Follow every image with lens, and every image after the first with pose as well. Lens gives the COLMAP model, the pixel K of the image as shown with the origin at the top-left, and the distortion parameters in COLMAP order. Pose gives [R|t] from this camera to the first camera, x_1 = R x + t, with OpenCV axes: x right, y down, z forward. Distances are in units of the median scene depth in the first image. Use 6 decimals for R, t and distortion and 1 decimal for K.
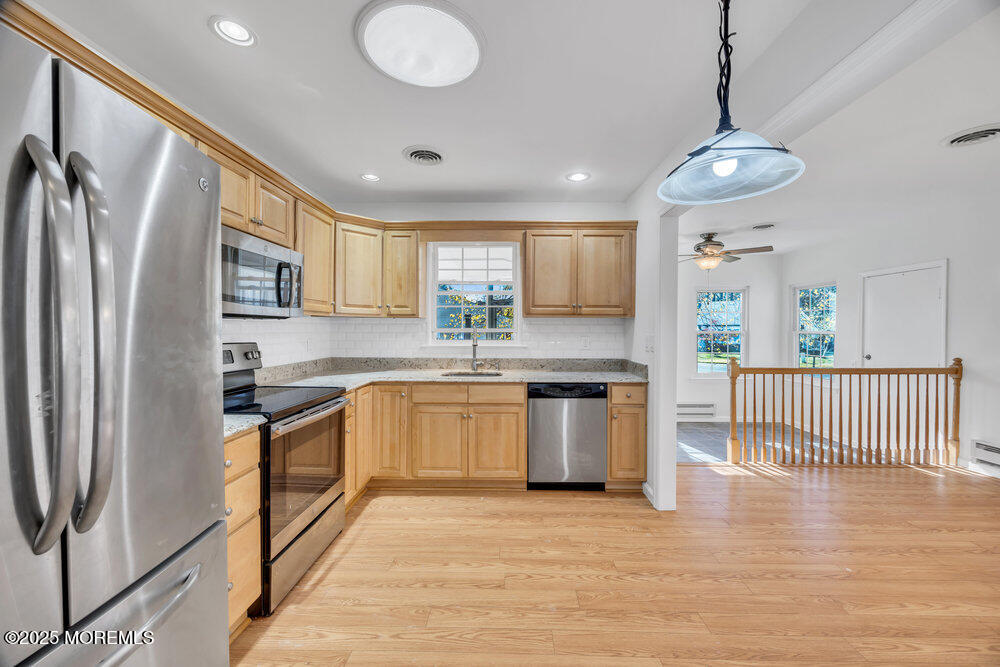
lens RADIAL K [[382.7, 0, 504.0], [0, 382.7, 332.7], [0, 0, 1]] dist [-0.001583, -0.000726]
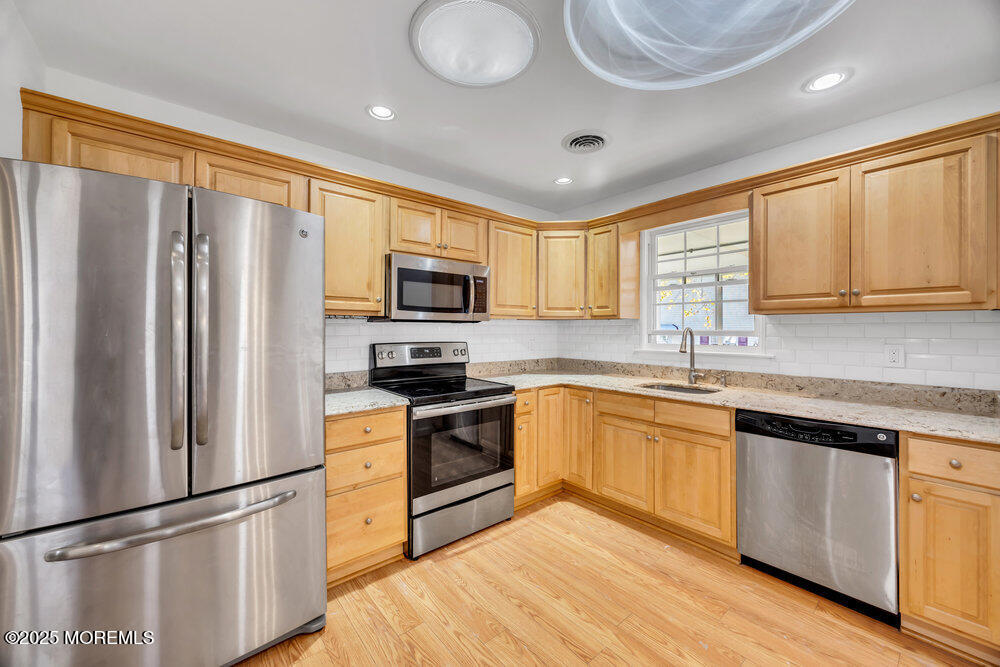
lens RADIAL K [[382.7, 0, 508.4], [0, 382.7, 328.4], [0, 0, 1]] dist [-0.001583, -0.000726]
pose [[0.665893, -0.004222, -0.746036, 0.306276], [-0.008021, 0.999886, -0.012818, -0.002717], [0.746005, 0.014519, 0.665783, 0.223529]]
